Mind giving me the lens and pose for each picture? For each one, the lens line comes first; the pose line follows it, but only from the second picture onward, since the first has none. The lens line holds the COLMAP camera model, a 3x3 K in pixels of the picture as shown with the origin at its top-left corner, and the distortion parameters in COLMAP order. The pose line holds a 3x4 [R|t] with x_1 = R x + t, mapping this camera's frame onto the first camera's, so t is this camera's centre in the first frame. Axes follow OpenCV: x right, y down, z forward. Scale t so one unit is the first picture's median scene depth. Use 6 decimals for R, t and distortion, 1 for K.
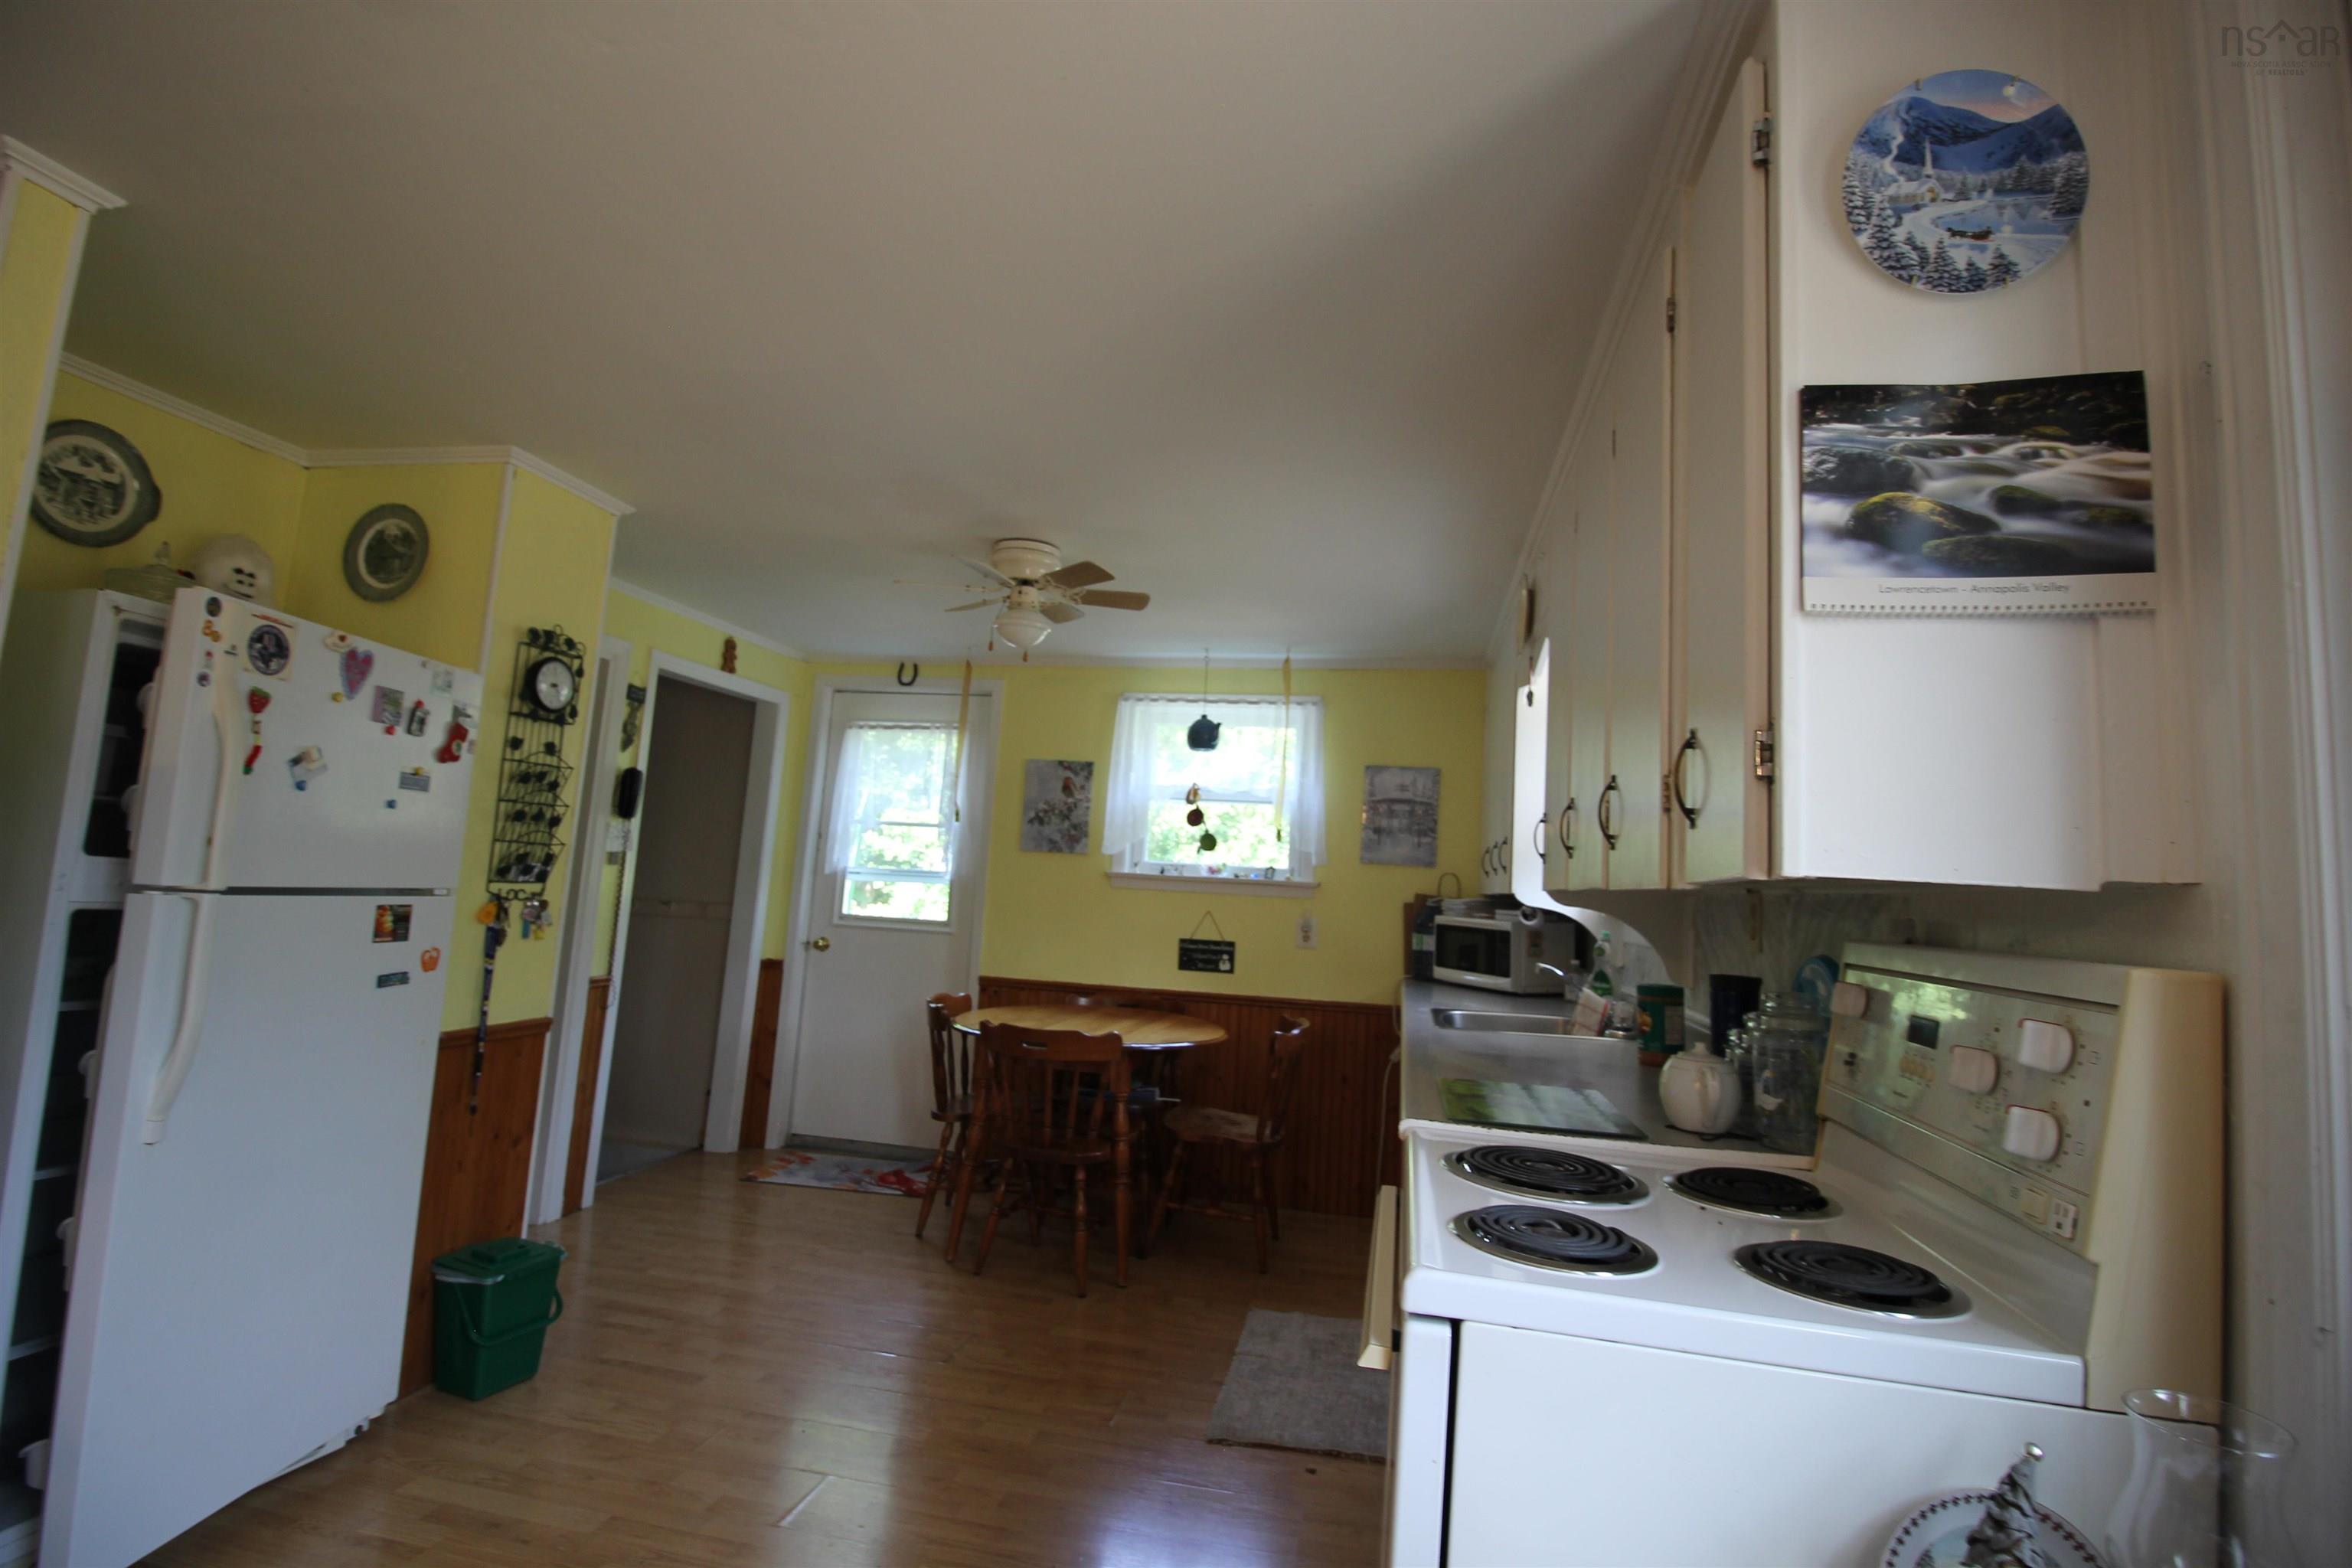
lens RADIAL K [[1089.9, 0, 1187.2], [0, 1089.9, 768.1], [0, 0, 1]] dist [0.000168, -0.013637]
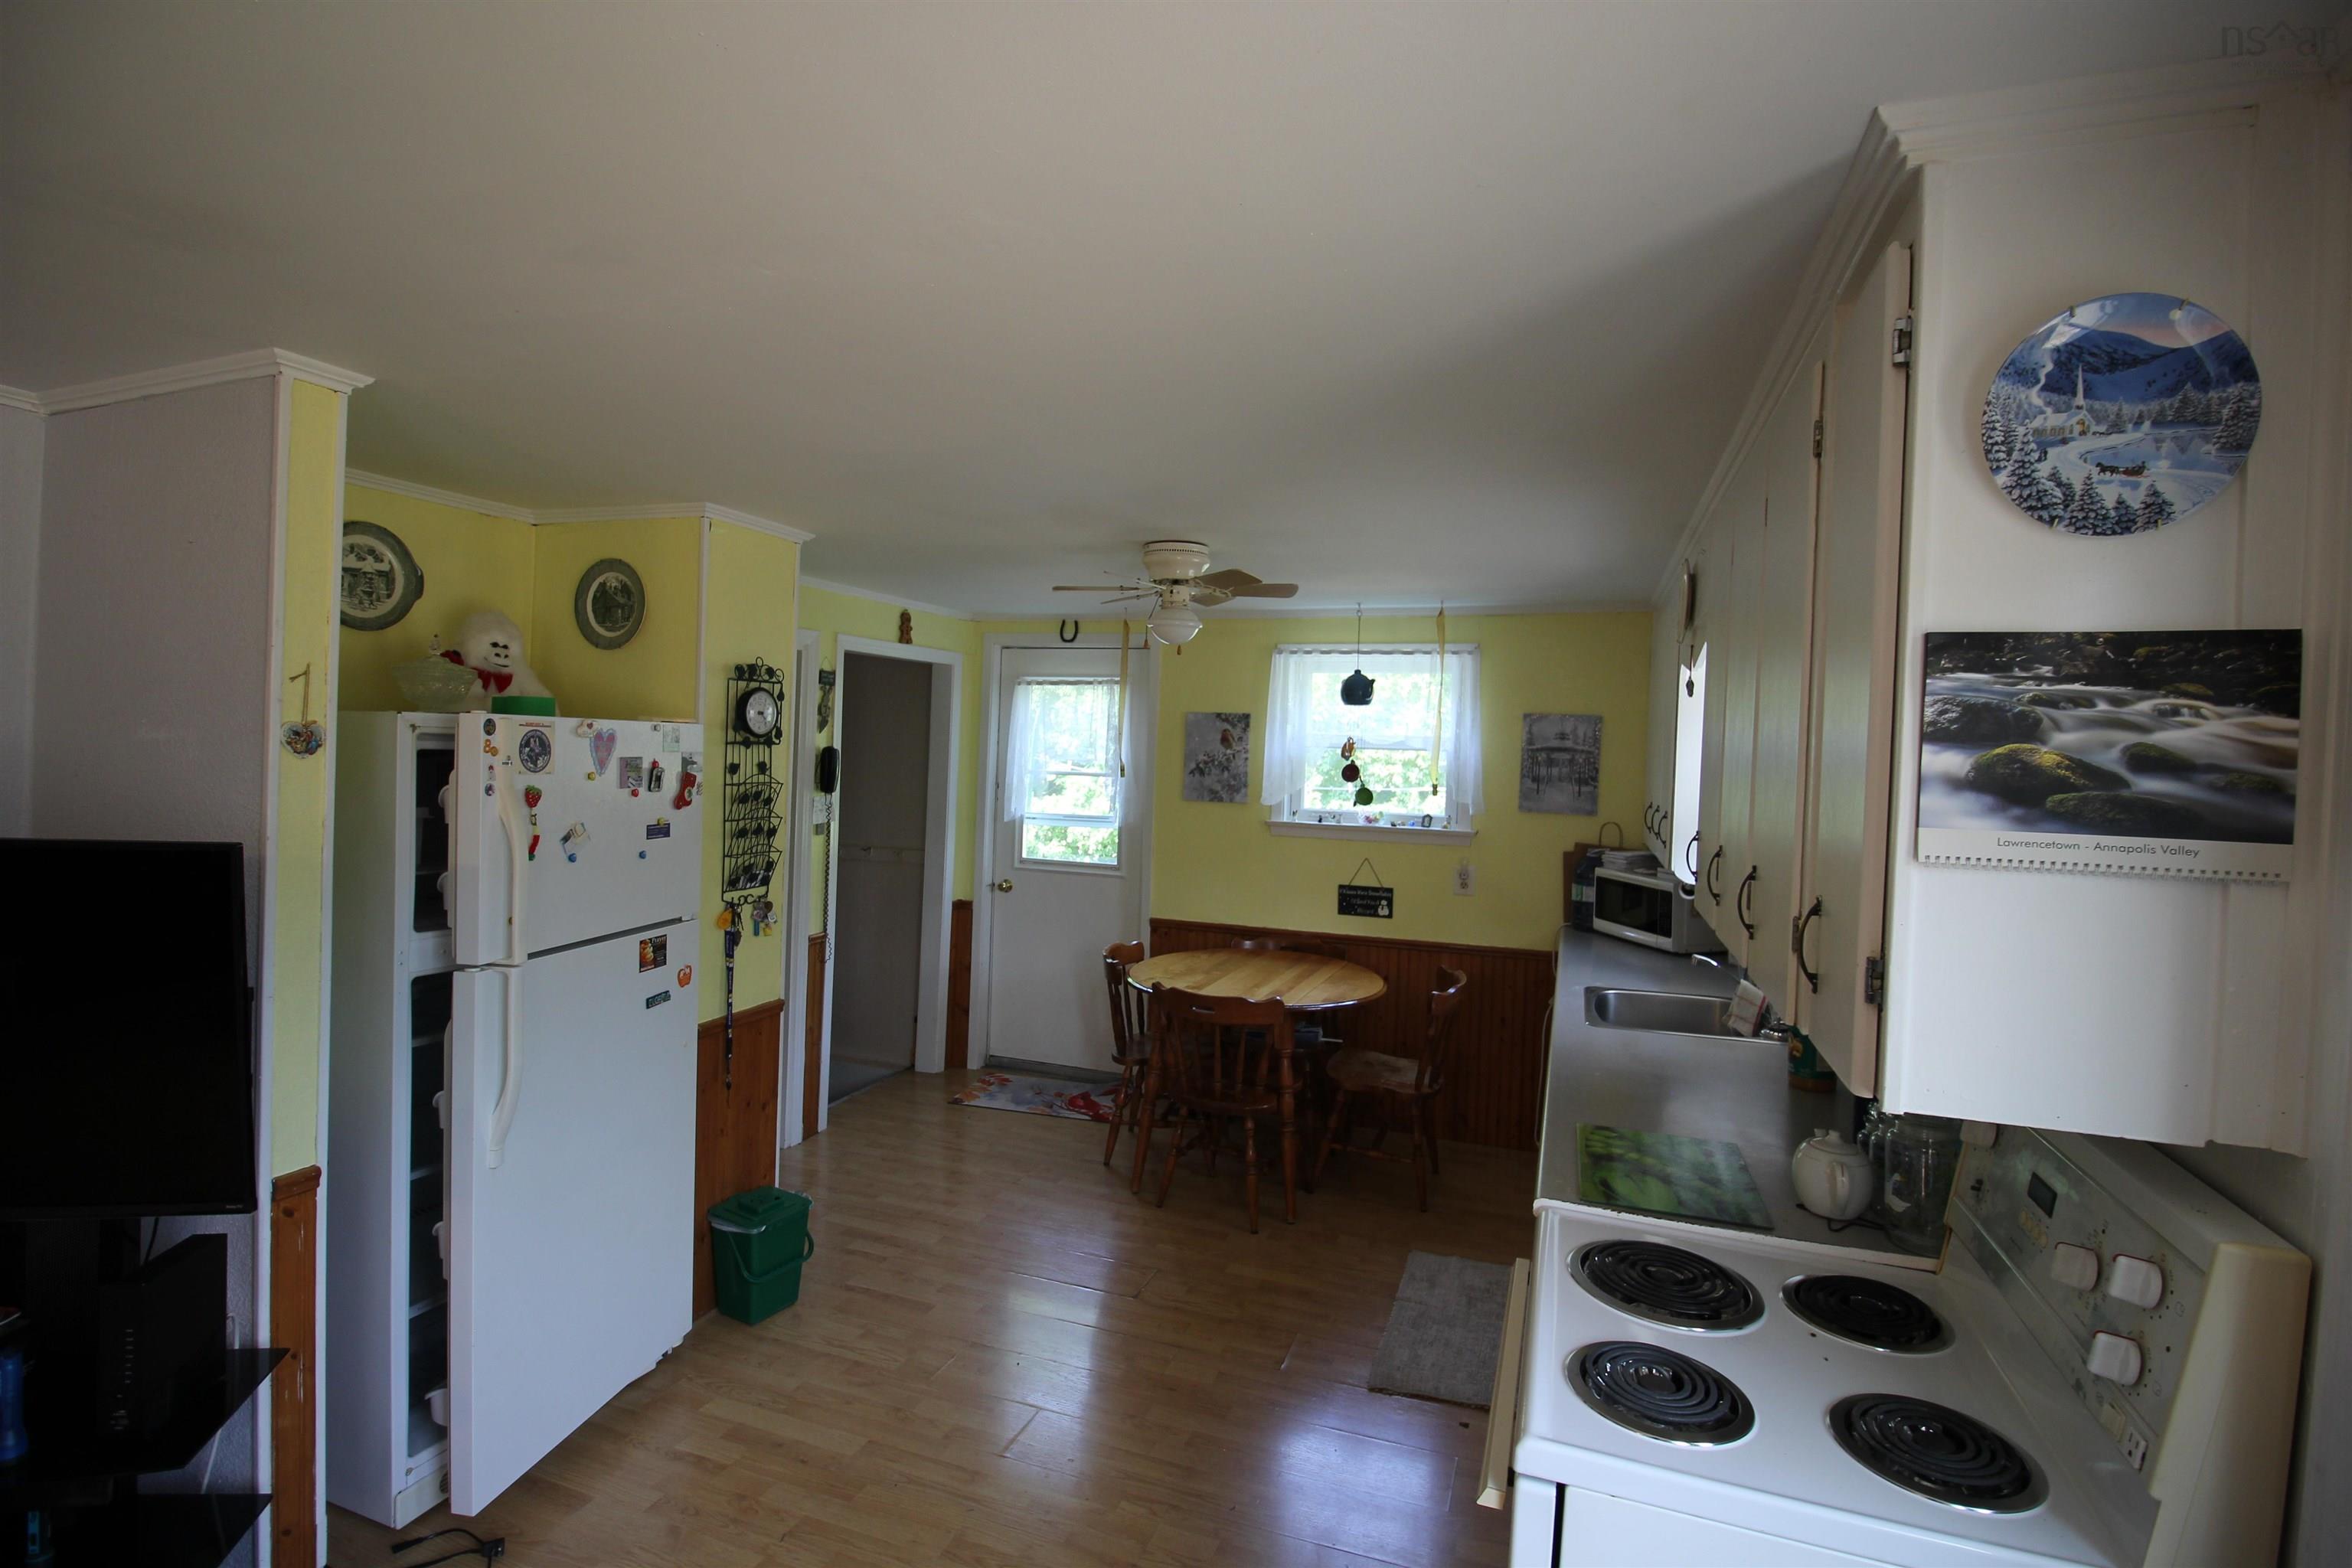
lens RADIAL K [[1086.6, 0, 1191.4], [0, 1086.6, 772.6], [0, 0, 1]] dist [0.002033, -0.014486]
pose [[0.988915, -0.022574, -0.146757, 0.016439], [0.040544, 0.991869, 0.120631, -0.155214], [0.142841, -0.125244, 0.981789, -0.038648]]
